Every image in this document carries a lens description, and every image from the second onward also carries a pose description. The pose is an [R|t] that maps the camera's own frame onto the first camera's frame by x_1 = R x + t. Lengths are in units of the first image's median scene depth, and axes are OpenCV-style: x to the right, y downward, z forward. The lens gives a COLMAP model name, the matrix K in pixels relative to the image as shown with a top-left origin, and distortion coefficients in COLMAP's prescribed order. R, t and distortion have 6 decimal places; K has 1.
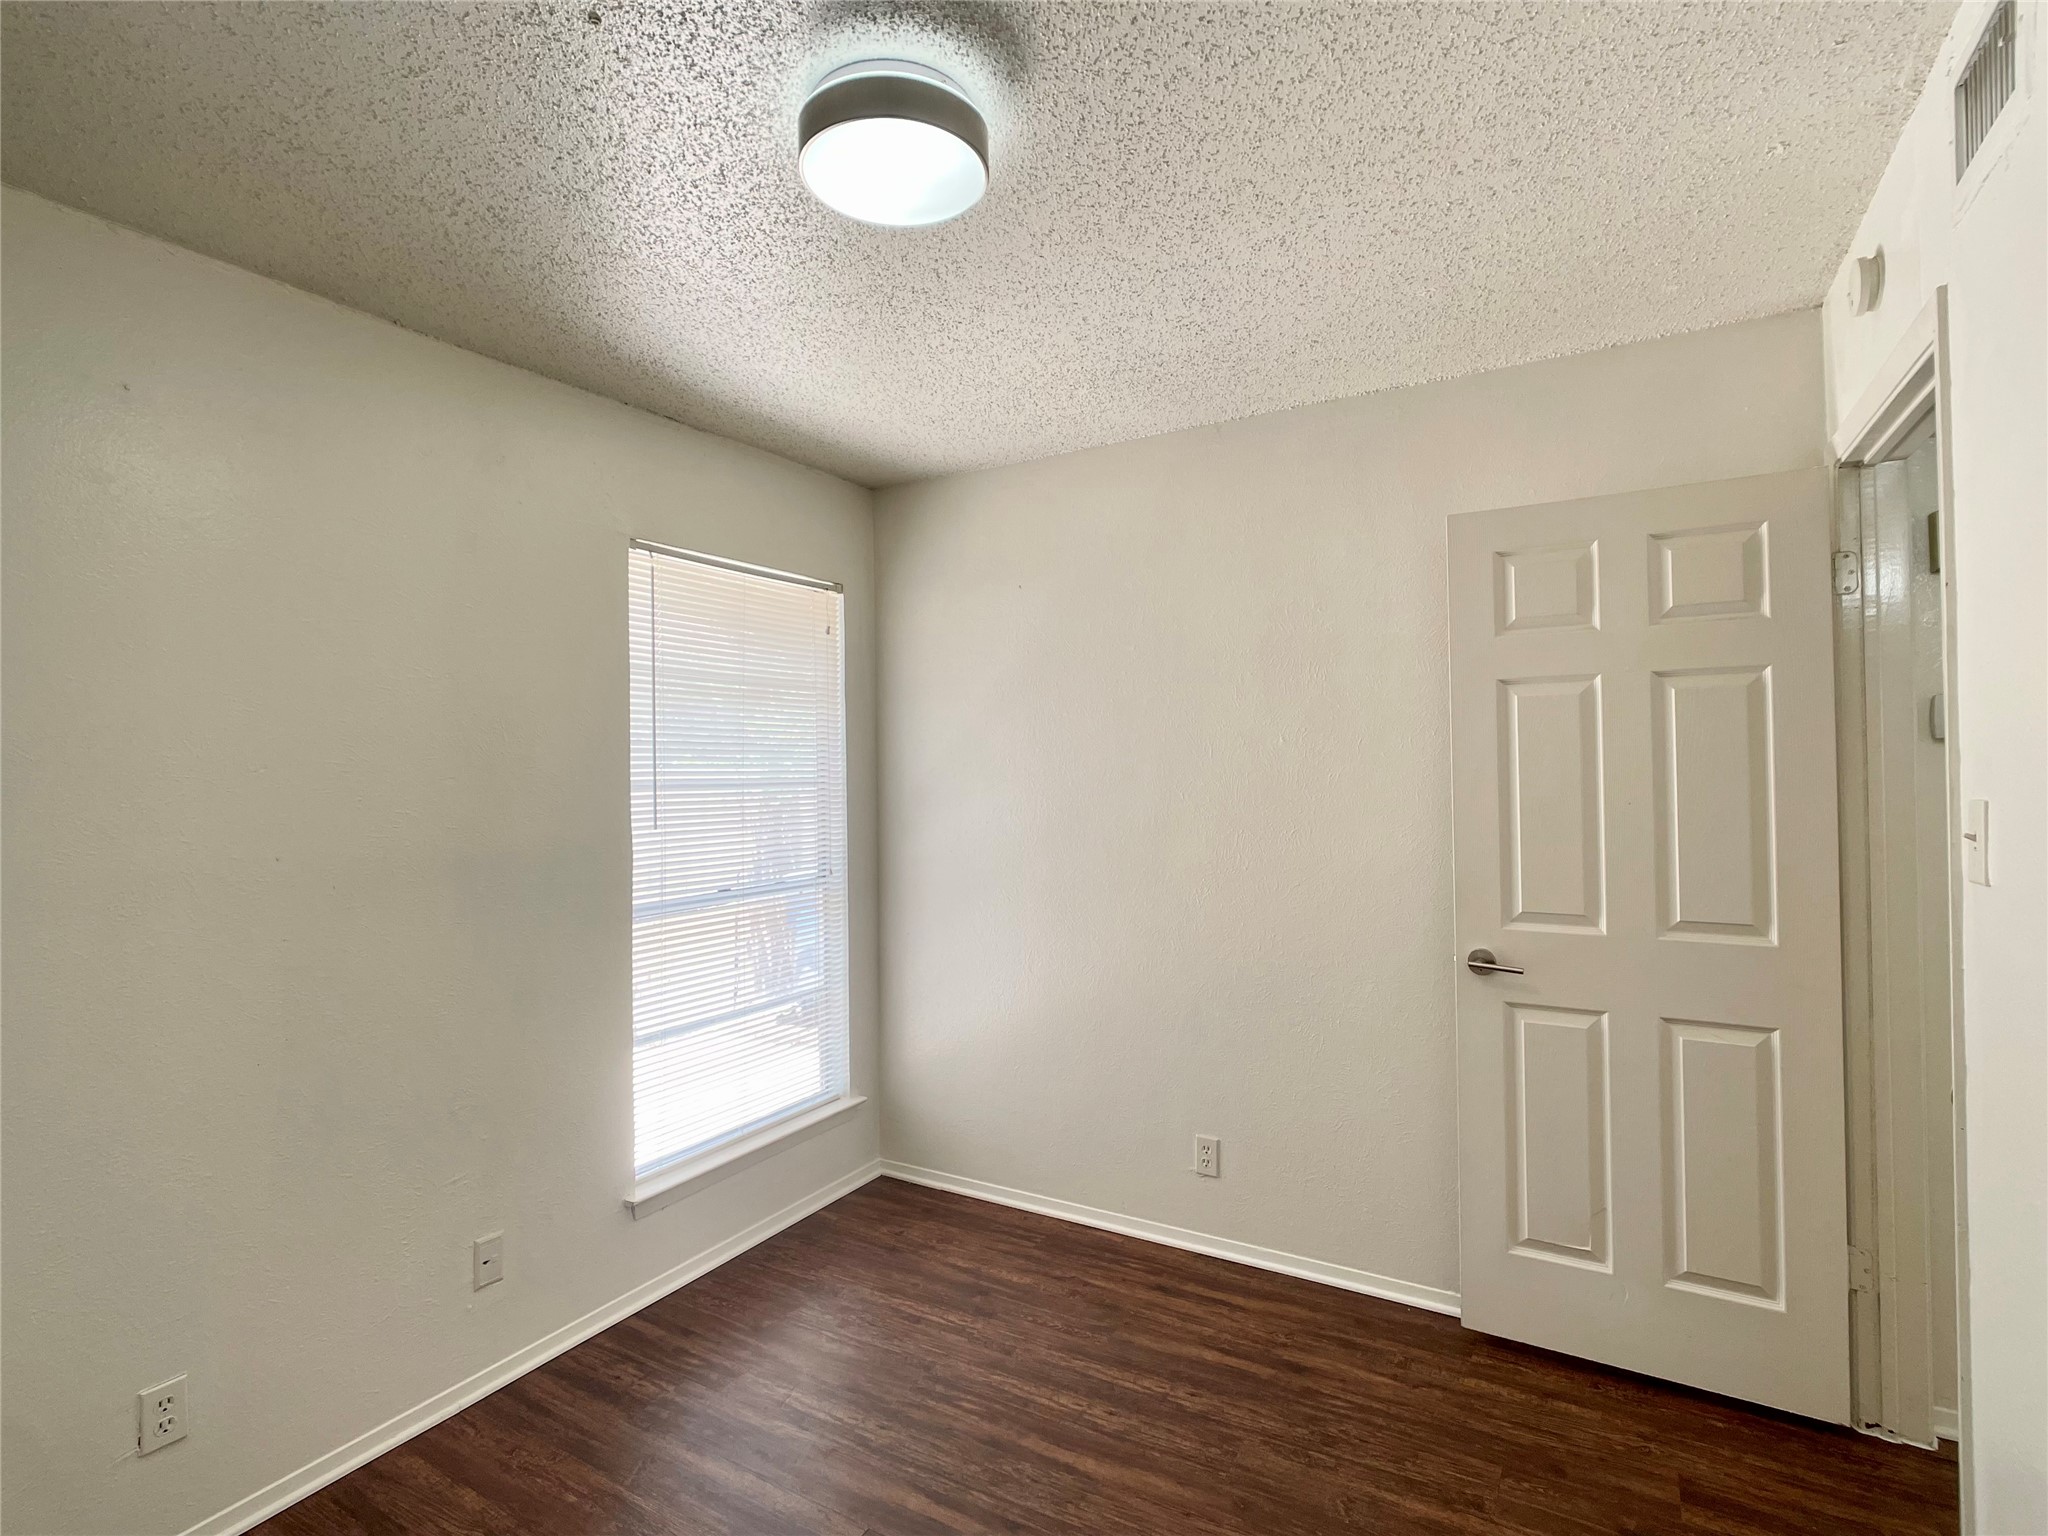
lens RADIAL K [[988.4, 0, 1032.2], [0, 988.4, 758.6], [0, 0, 1]] dist [-0.002522, -0.000504]
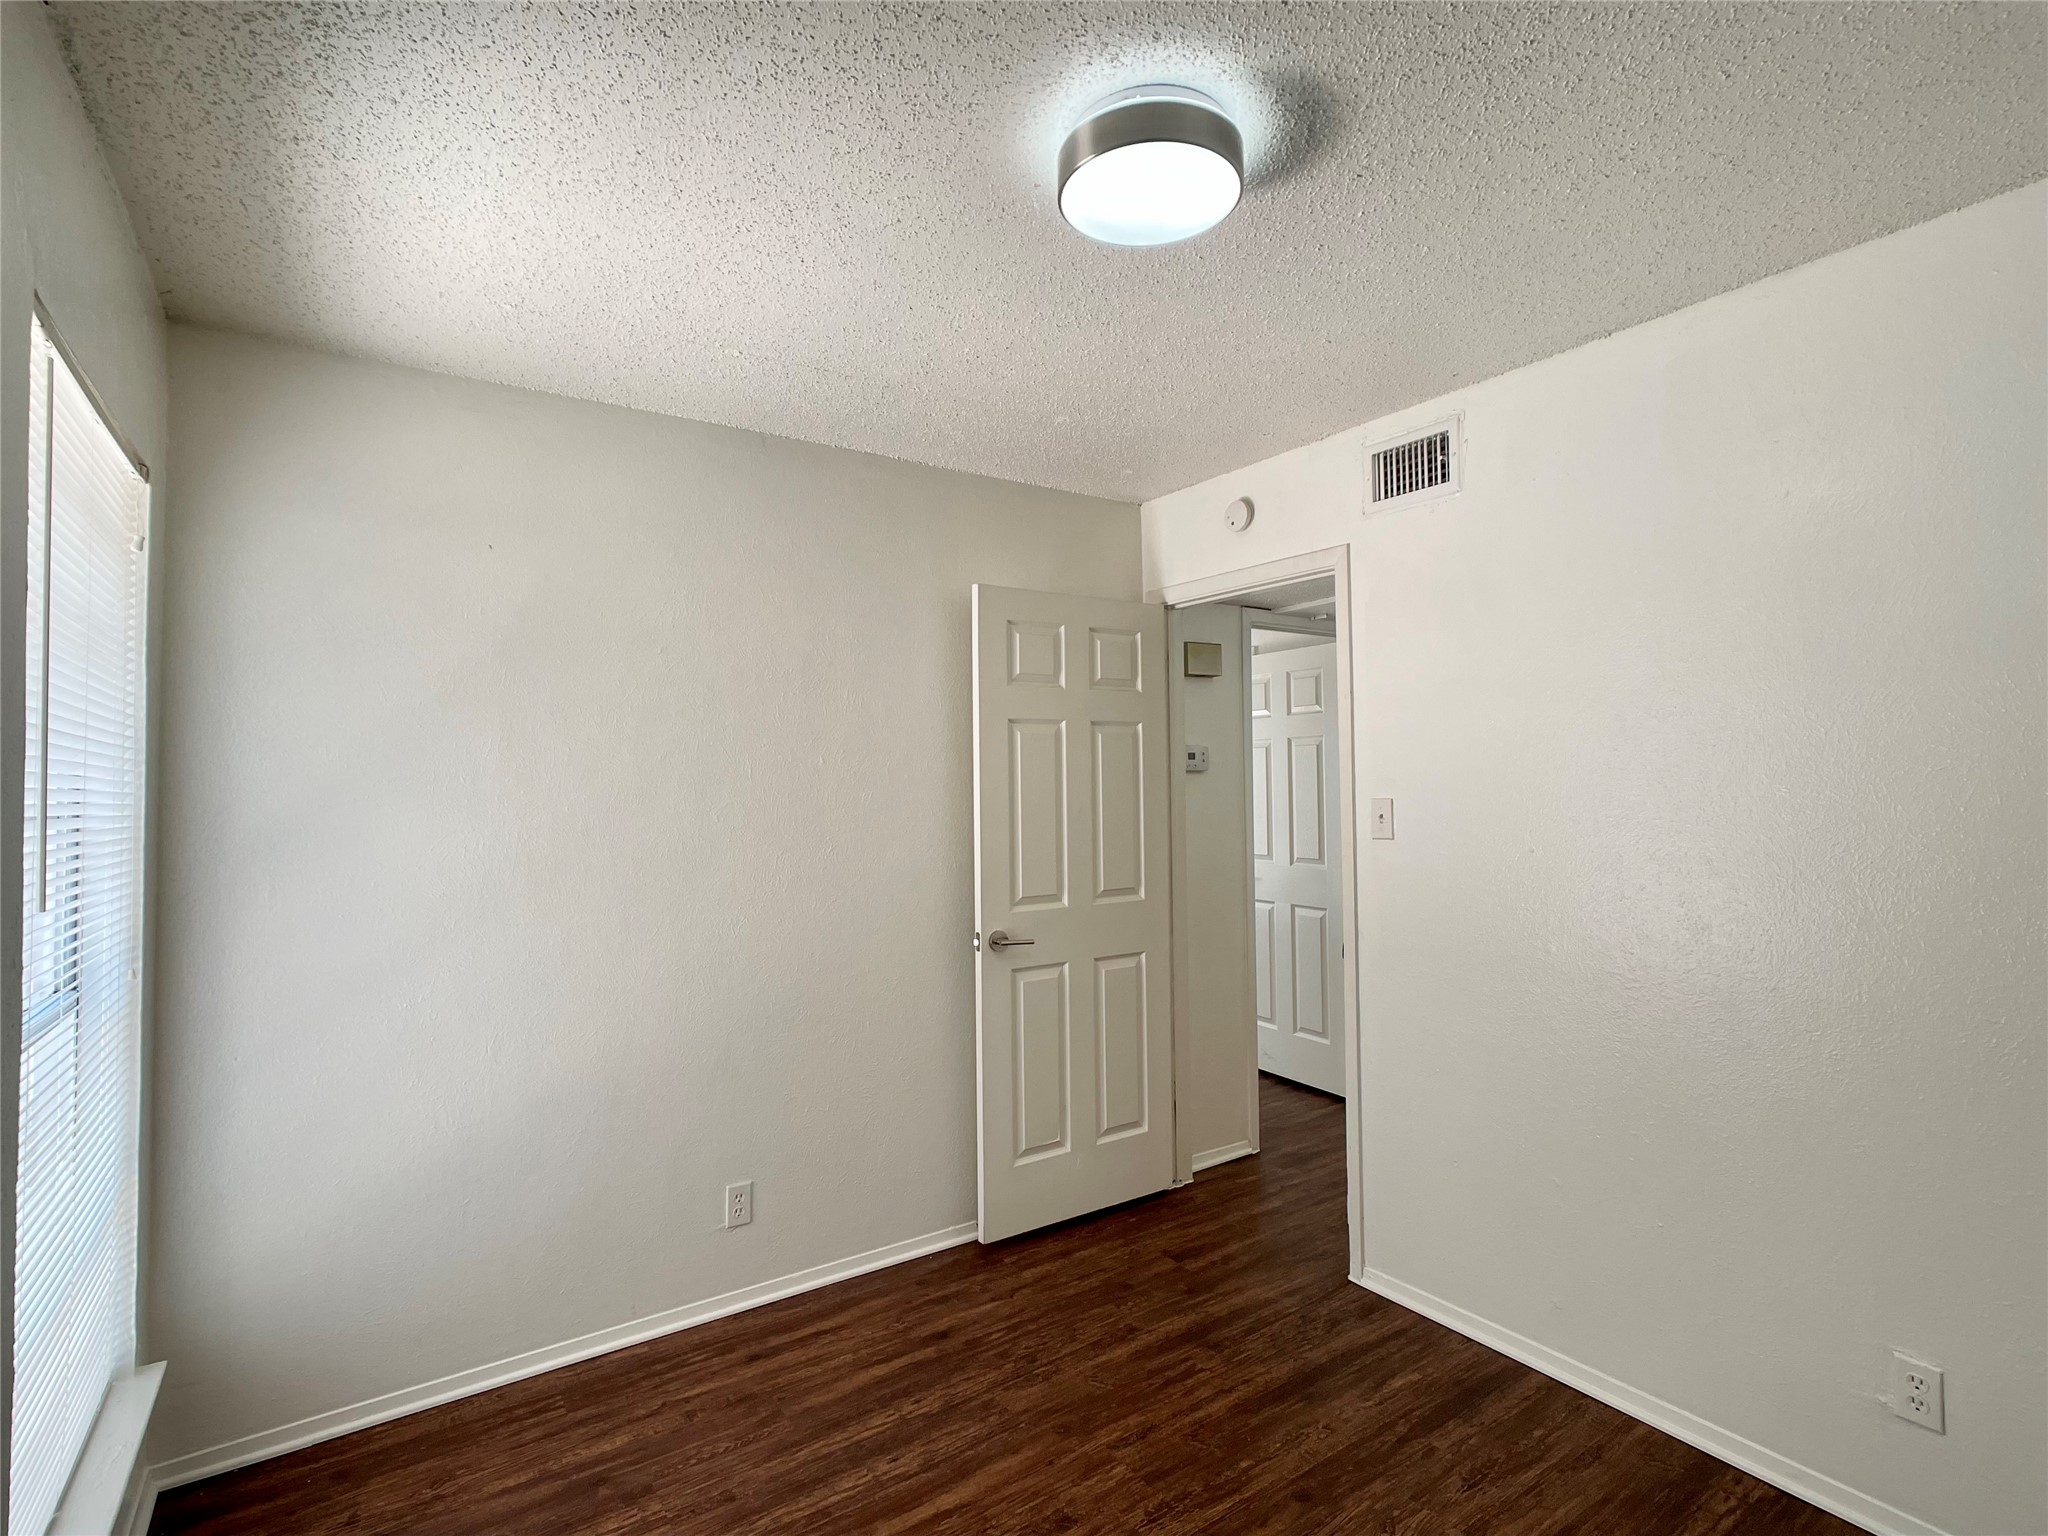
lens RADIAL K [[988.4, 0, 1032.2], [0, 988.4, 758.6], [0, 0, 1]] dist [-0.002522, -0.000504]
pose [[0.437664, 0.031630, 0.898582, -0.679050], [-0.000710, 0.999393, -0.034833, 0.017624], [-0.899139, 0.014608, 0.437420, 0.415728]]
